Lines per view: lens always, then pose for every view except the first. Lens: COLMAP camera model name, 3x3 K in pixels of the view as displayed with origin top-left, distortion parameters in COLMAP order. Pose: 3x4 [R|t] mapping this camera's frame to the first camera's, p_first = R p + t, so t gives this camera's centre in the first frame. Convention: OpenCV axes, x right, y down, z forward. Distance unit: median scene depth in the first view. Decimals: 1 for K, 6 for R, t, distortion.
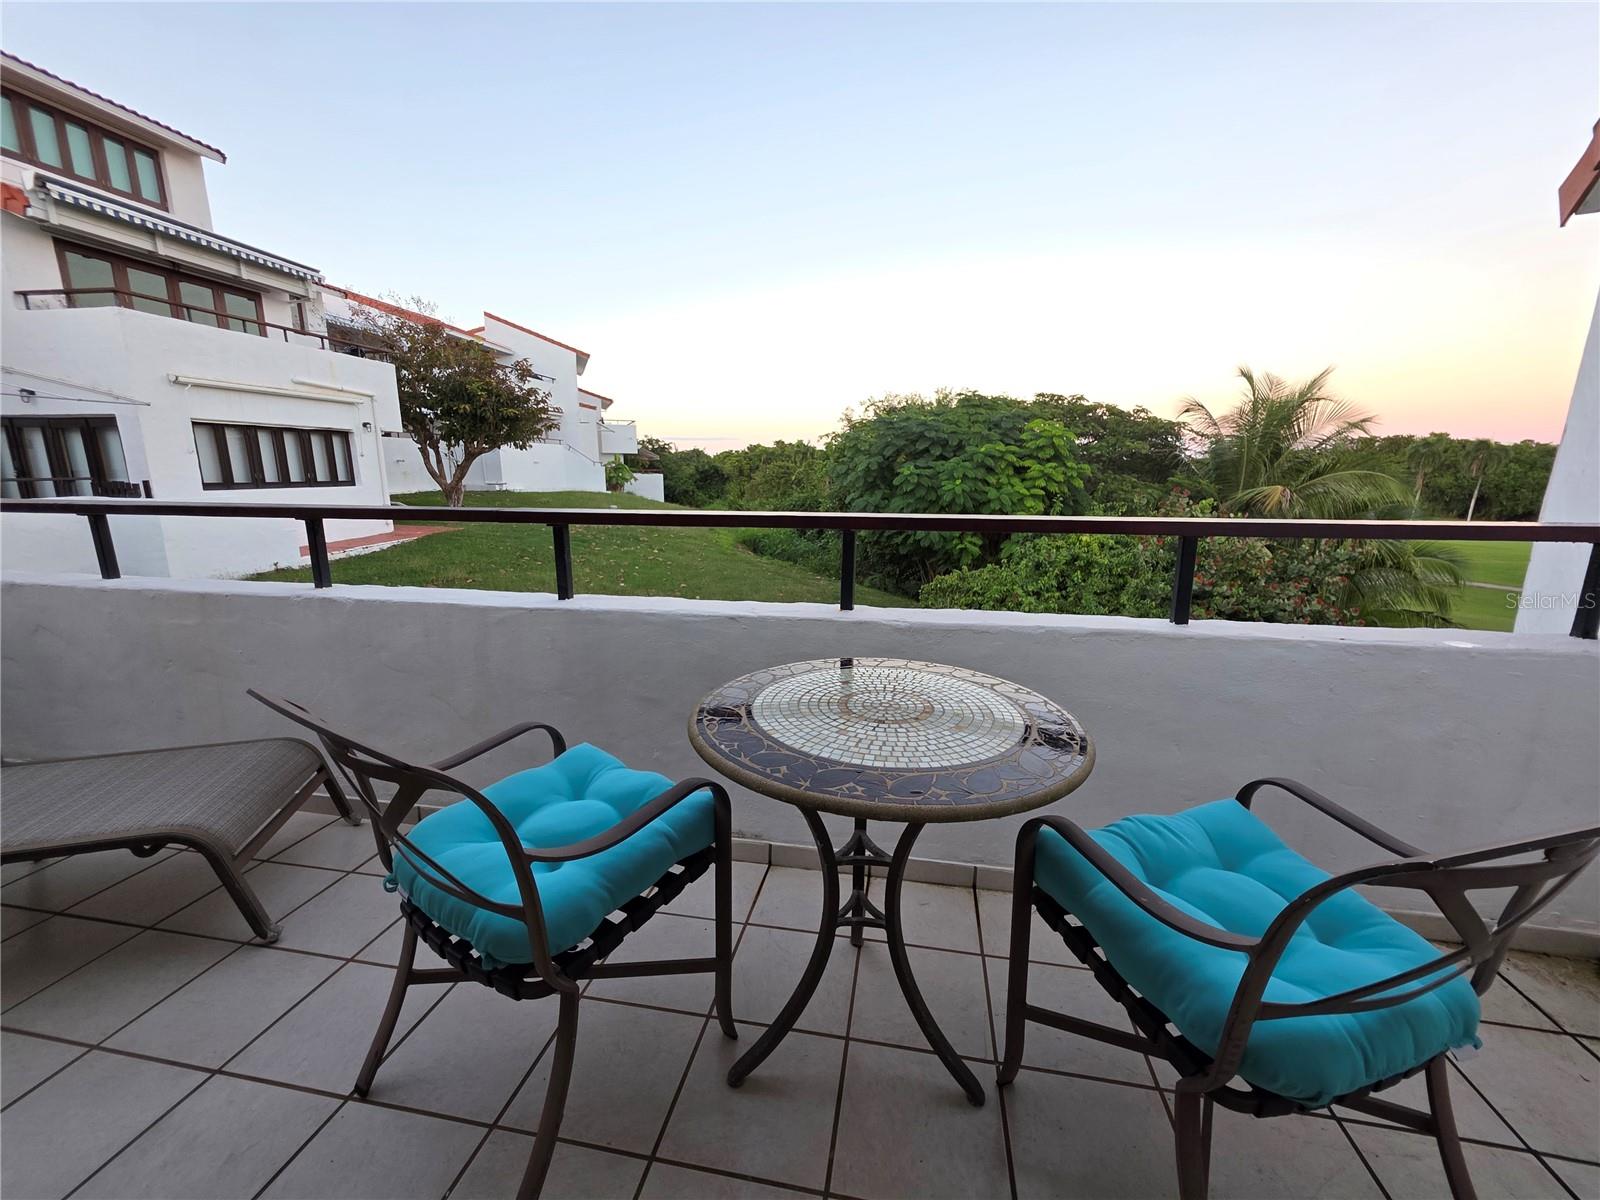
lens RADIAL K [[642.3, 0, 804.9], [0, 642.3, 601.8], [0, 0, 1]] dist [0.001992, -0.000352]
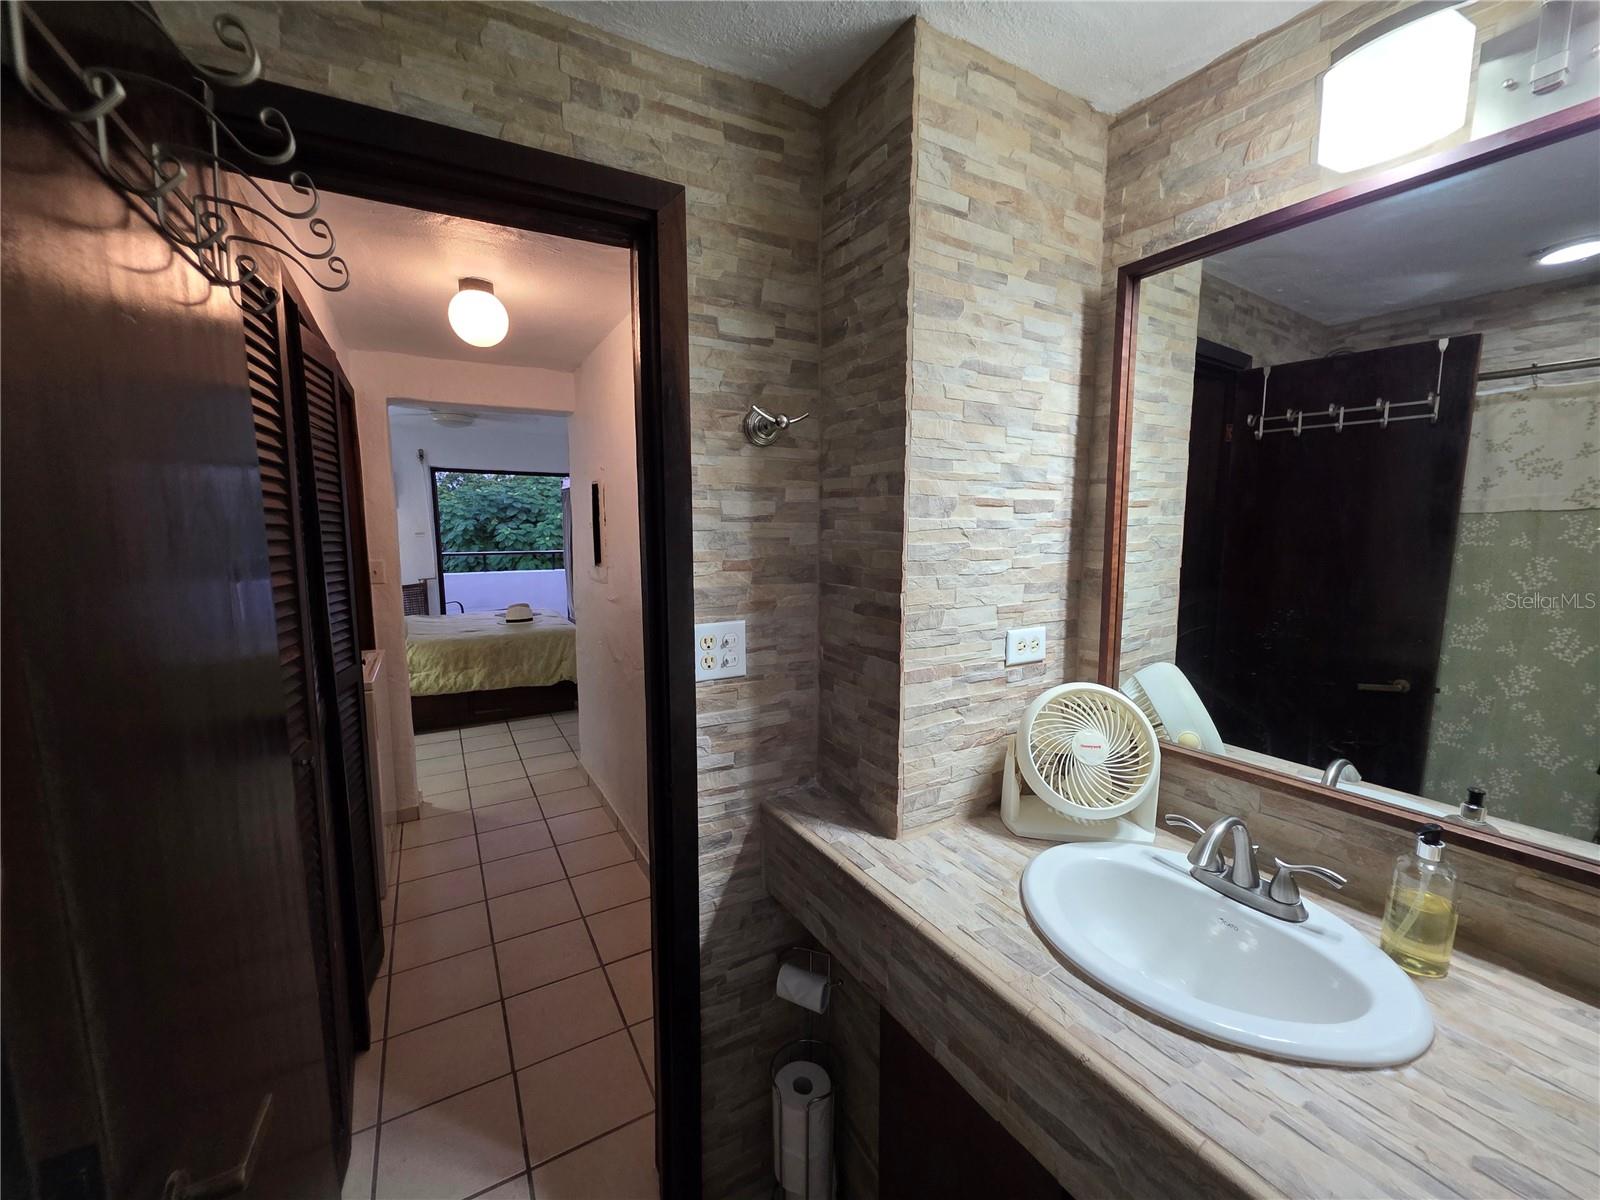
lens RADIAL K [[642.3, 0, 804.9], [0, 642.3, 601.8], [0, 0, 1]] dist [0.001992, -0.000352]
pose [[0.755233, -0.084620, 0.649971, -0.259569], [0.134230, 0.990582, -0.027004, 0.071096], [-0.641564, 0.107640, 0.759479, -0.446759]]
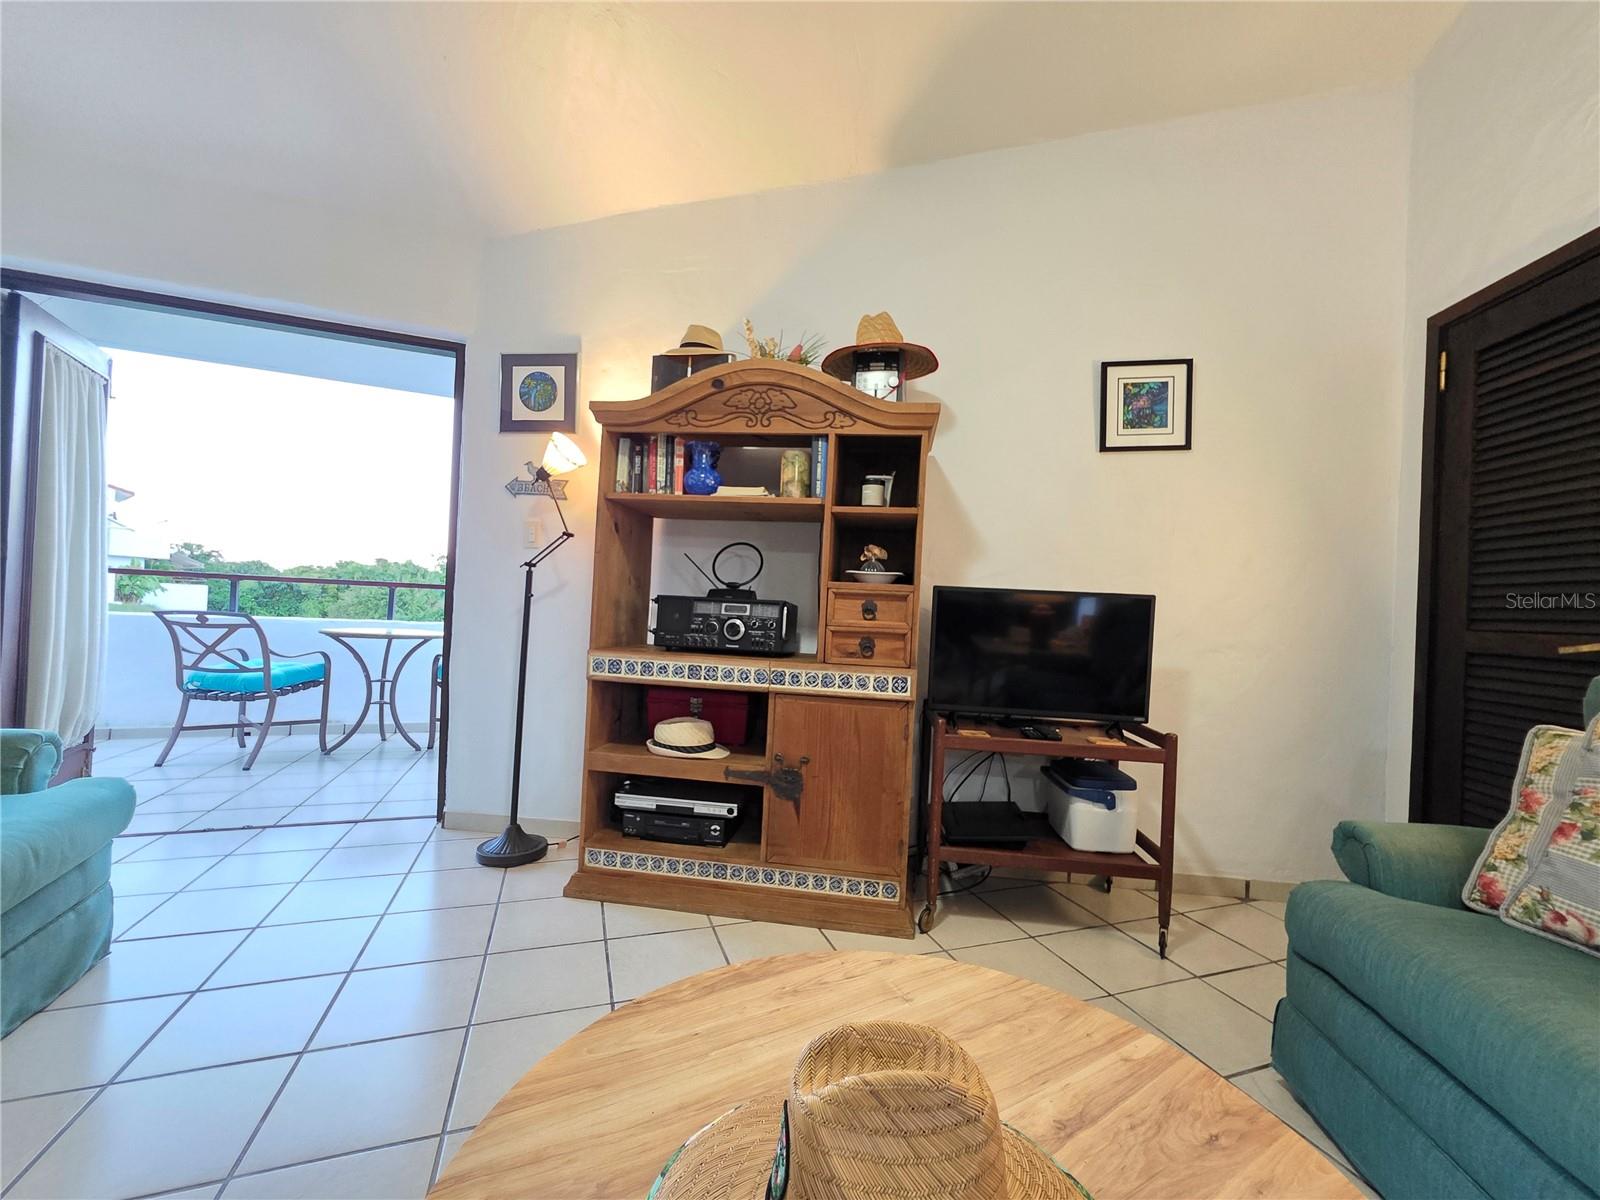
lens RADIAL K [[642.3, 0, 804.9], [0, 642.3, 601.8], [0, 0, 1]] dist [0.001992, -0.000352]
pose [[0.853749, 0.042755, 0.518926, 0.015713], [0.062909, 0.980852, -0.184312, 0.054985], [-0.516870, 0.190001, 0.834713, -0.207143]]
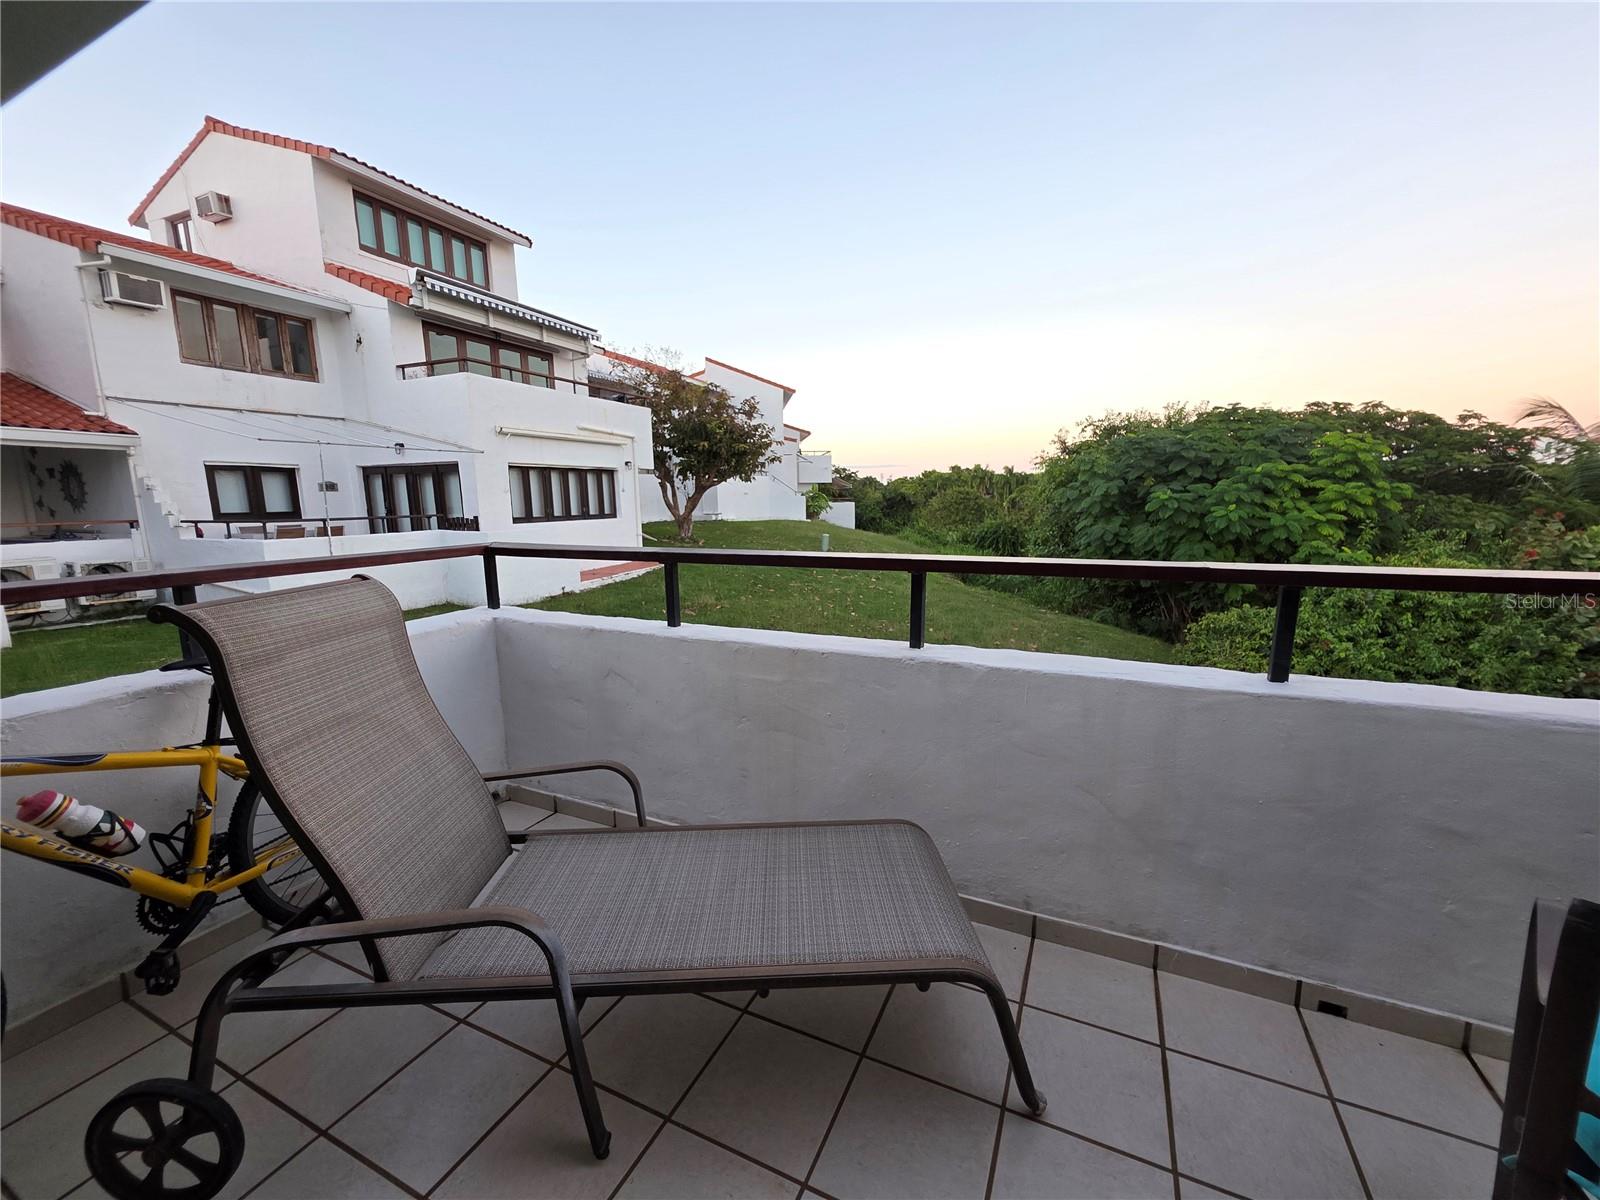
lens RADIAL K [[642.3, 0, 804.9], [0, 642.3, 601.8], [0, 0, 1]] dist [0.001992, -0.000352]
pose [[0.967084, 0.023572, -0.253364, -0.087792], [-0.033644, 0.998803, -0.035493, -0.006334], [0.252224, 0.042848, 0.966720, 0.012485]]
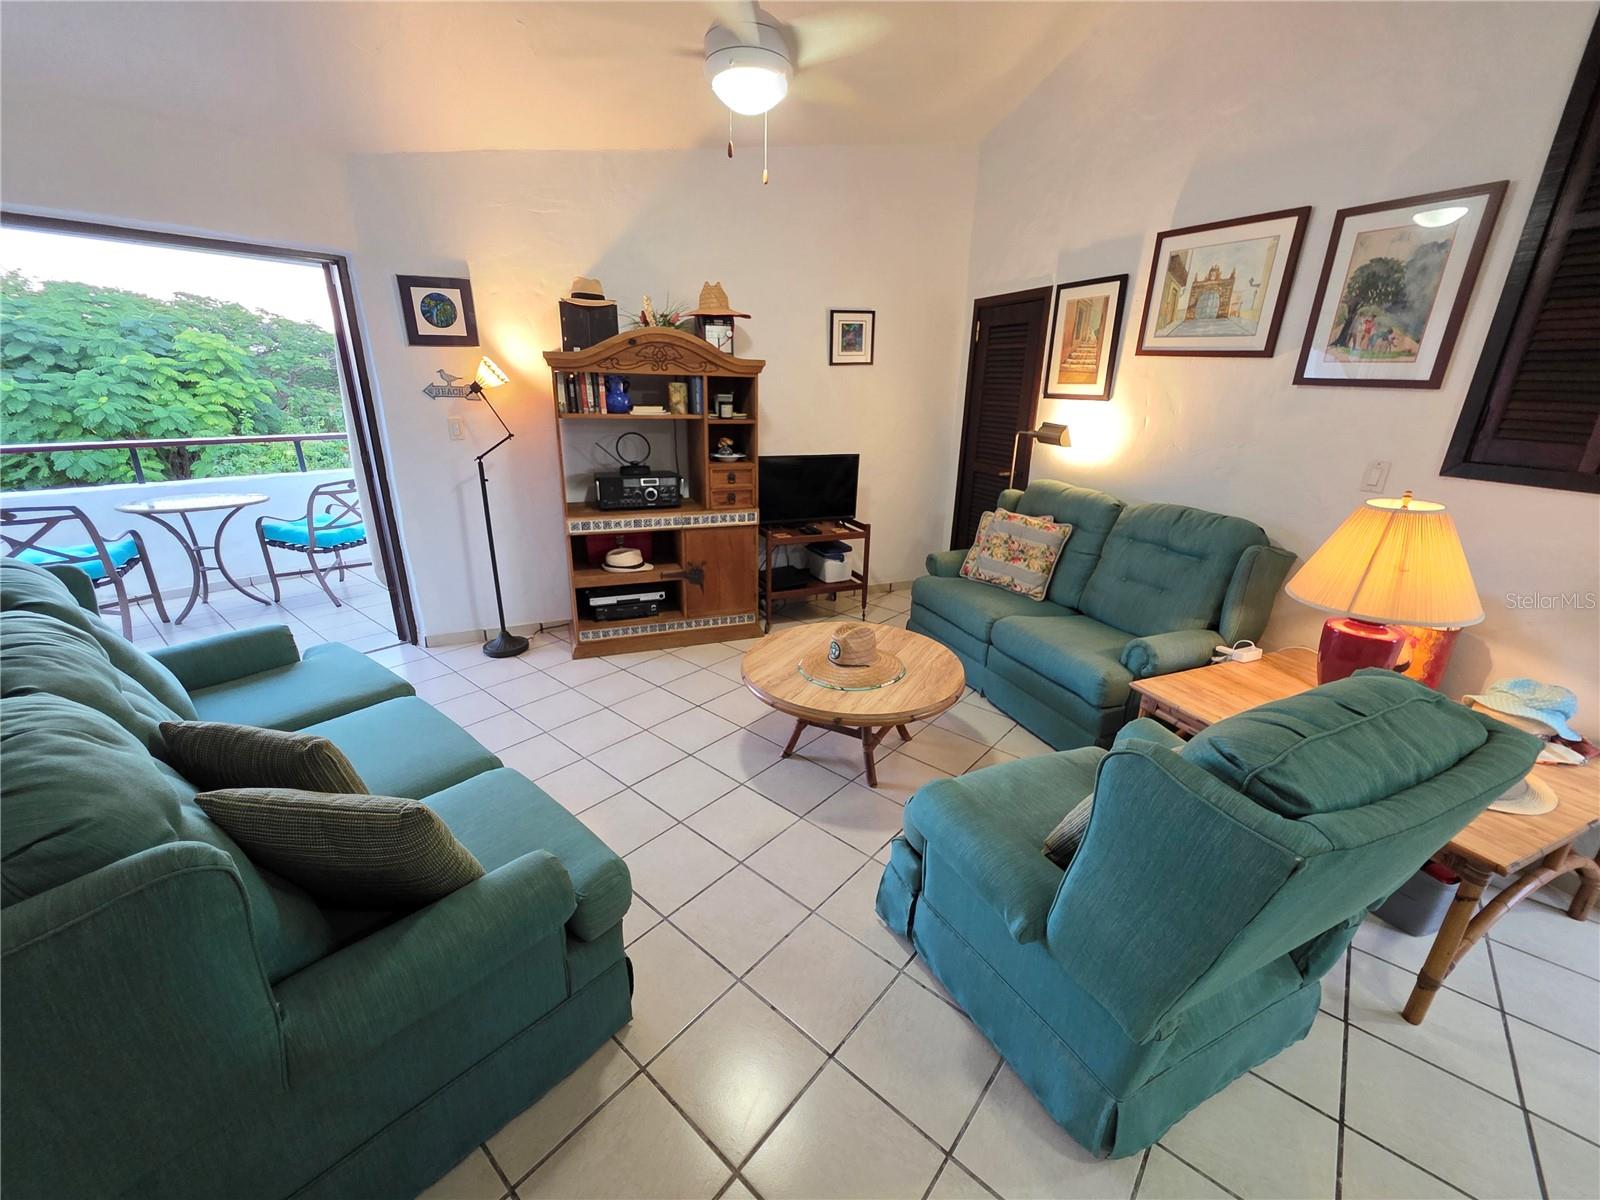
lens RADIAL K [[642.3, 0, 804.9], [0, 642.3, 601.8], [0, 0, 1]] dist [0.001992, -0.000352]
pose [[0.486492, -0.275114, 0.829239, -0.089584], [0.159096, 0.961155, 0.225542, 0.030914], [-0.859077, 0.022204, 0.511364, -0.244312]]
